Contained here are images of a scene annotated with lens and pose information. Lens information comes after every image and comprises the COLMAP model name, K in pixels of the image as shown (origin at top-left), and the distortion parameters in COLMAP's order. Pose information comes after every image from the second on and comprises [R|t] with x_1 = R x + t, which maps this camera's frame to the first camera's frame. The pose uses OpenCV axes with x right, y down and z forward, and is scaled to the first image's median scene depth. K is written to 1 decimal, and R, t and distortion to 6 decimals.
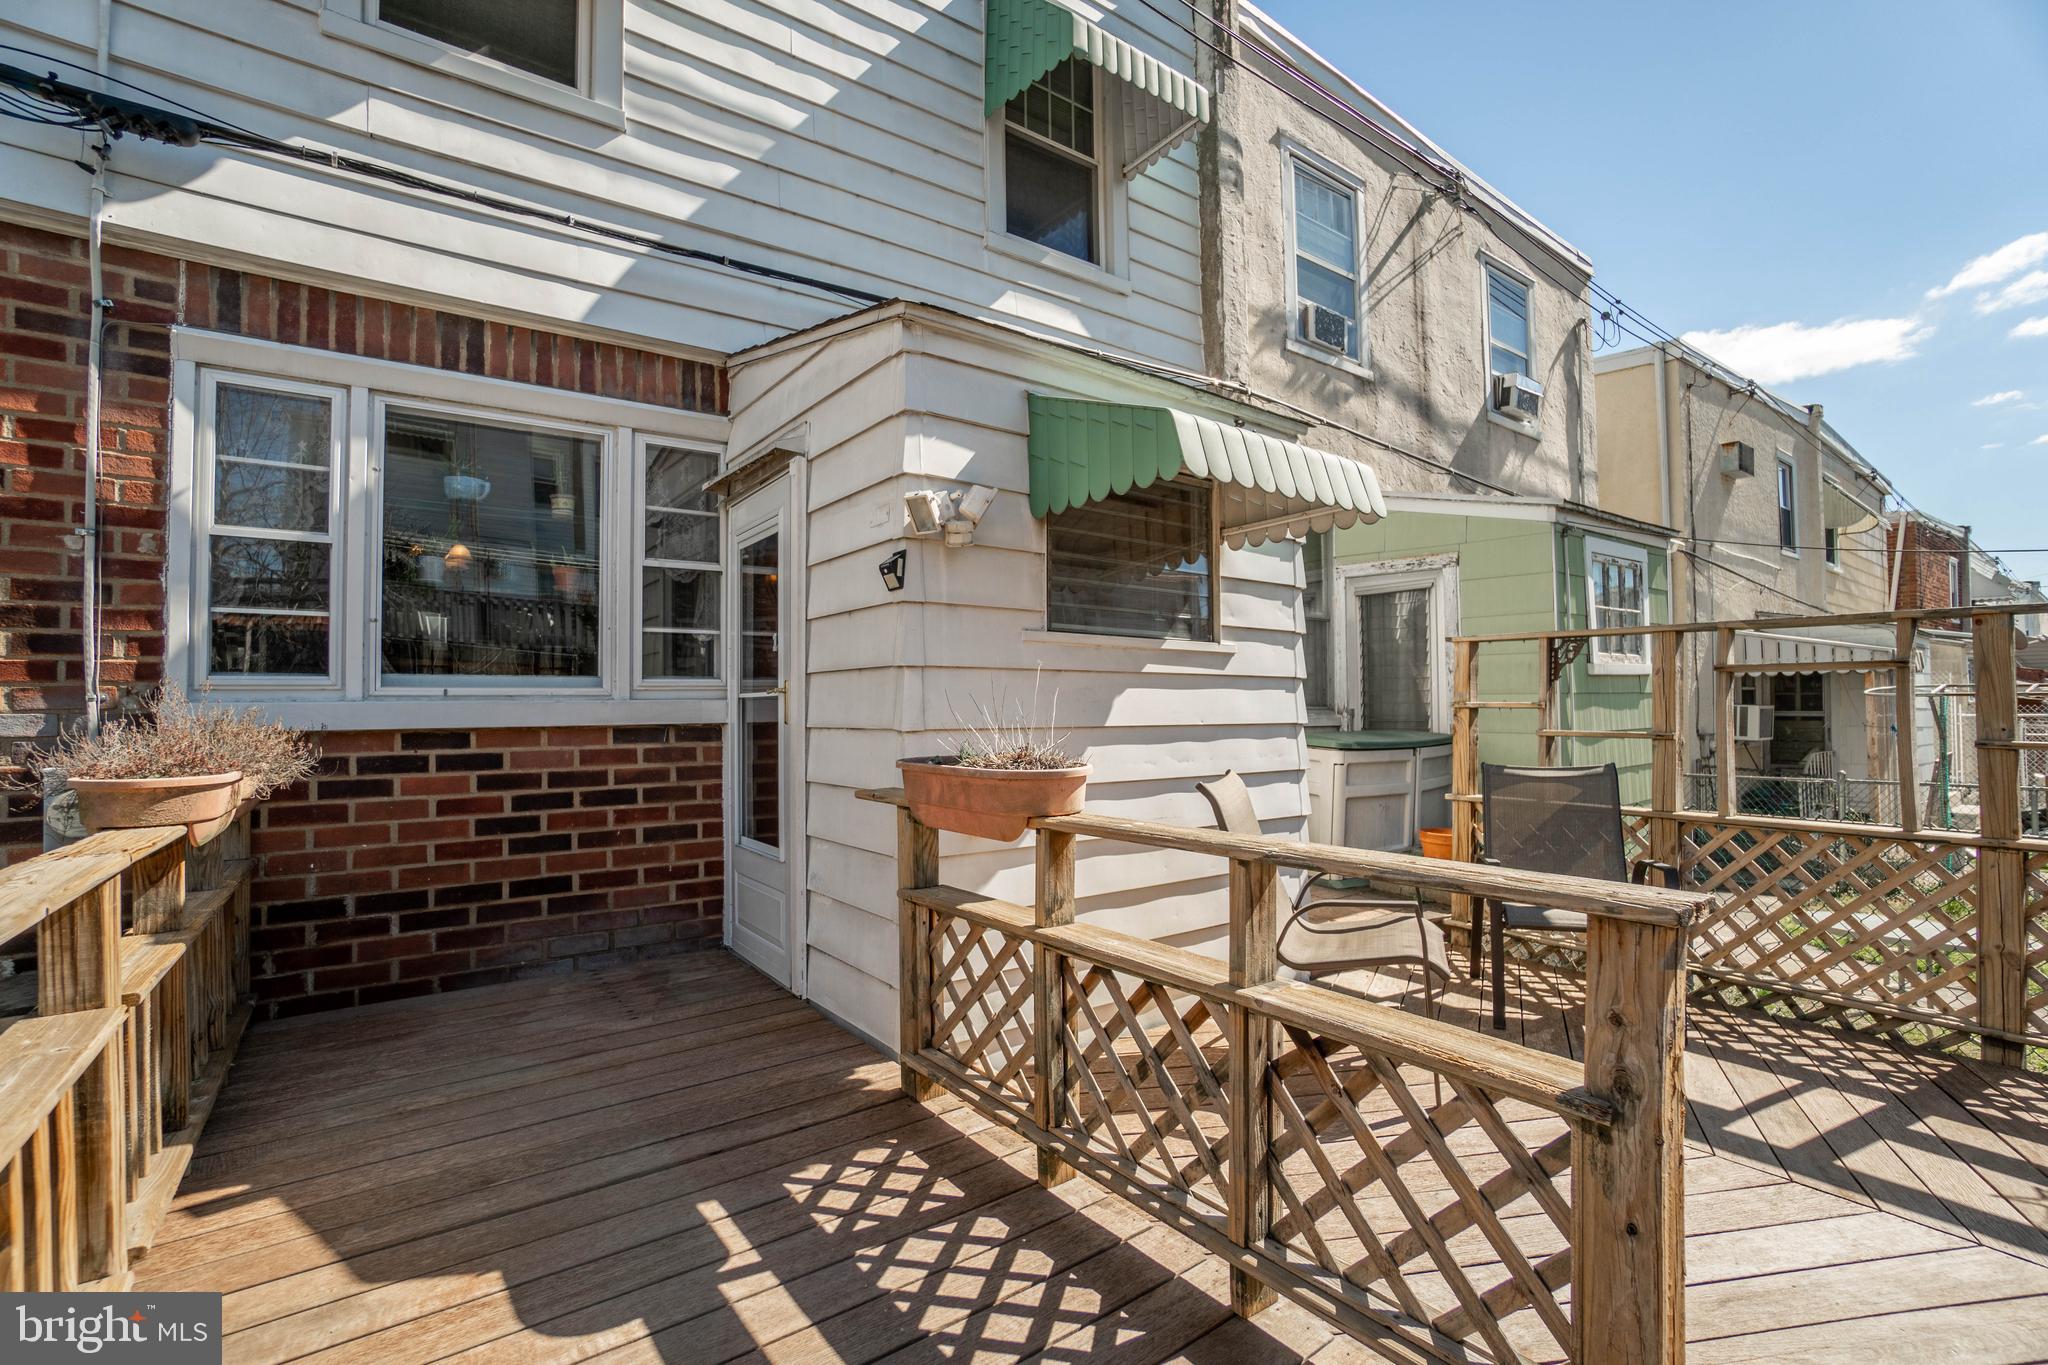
lens RADIAL K [[917.4, 0, 1025.1], [0, 917.4, 684.5], [0, 0, 1]] dist [-0.045078, 0.011496]
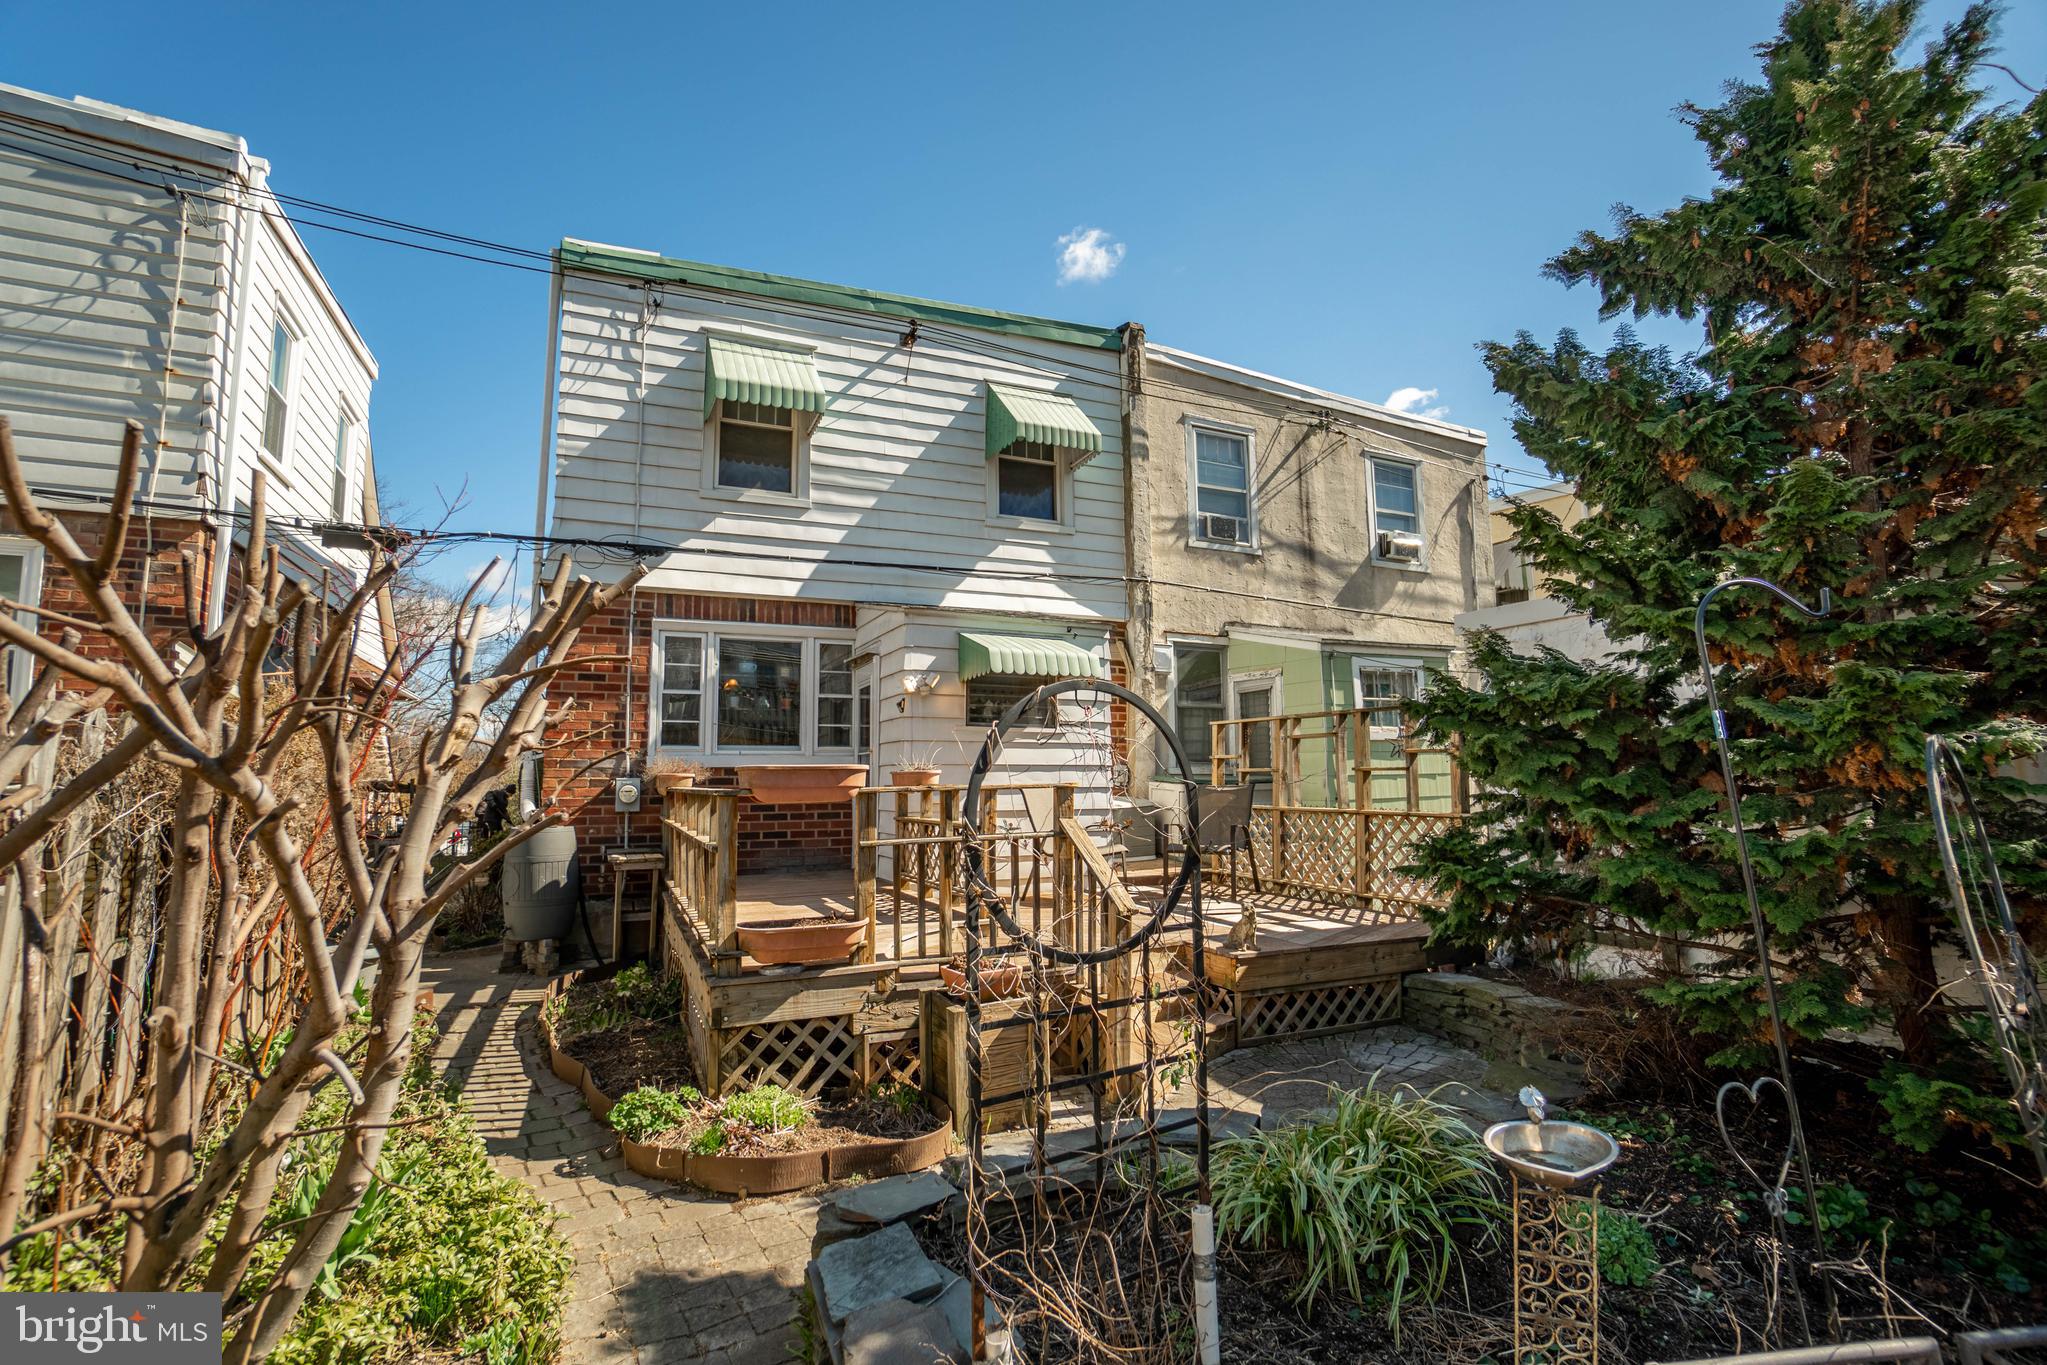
lens RADIAL K [[917.0, 0, 1022.0], [0, 917.0, 685.4], [0, 0, 1]] dist [-0.045078, 0.011496]
pose [[0.978401, -0.022543, -0.205484, 0.551373], [0.006620, 0.996943, -0.077850, 0.021976], [0.206610, 0.074808, 0.975559, -1.134736]]
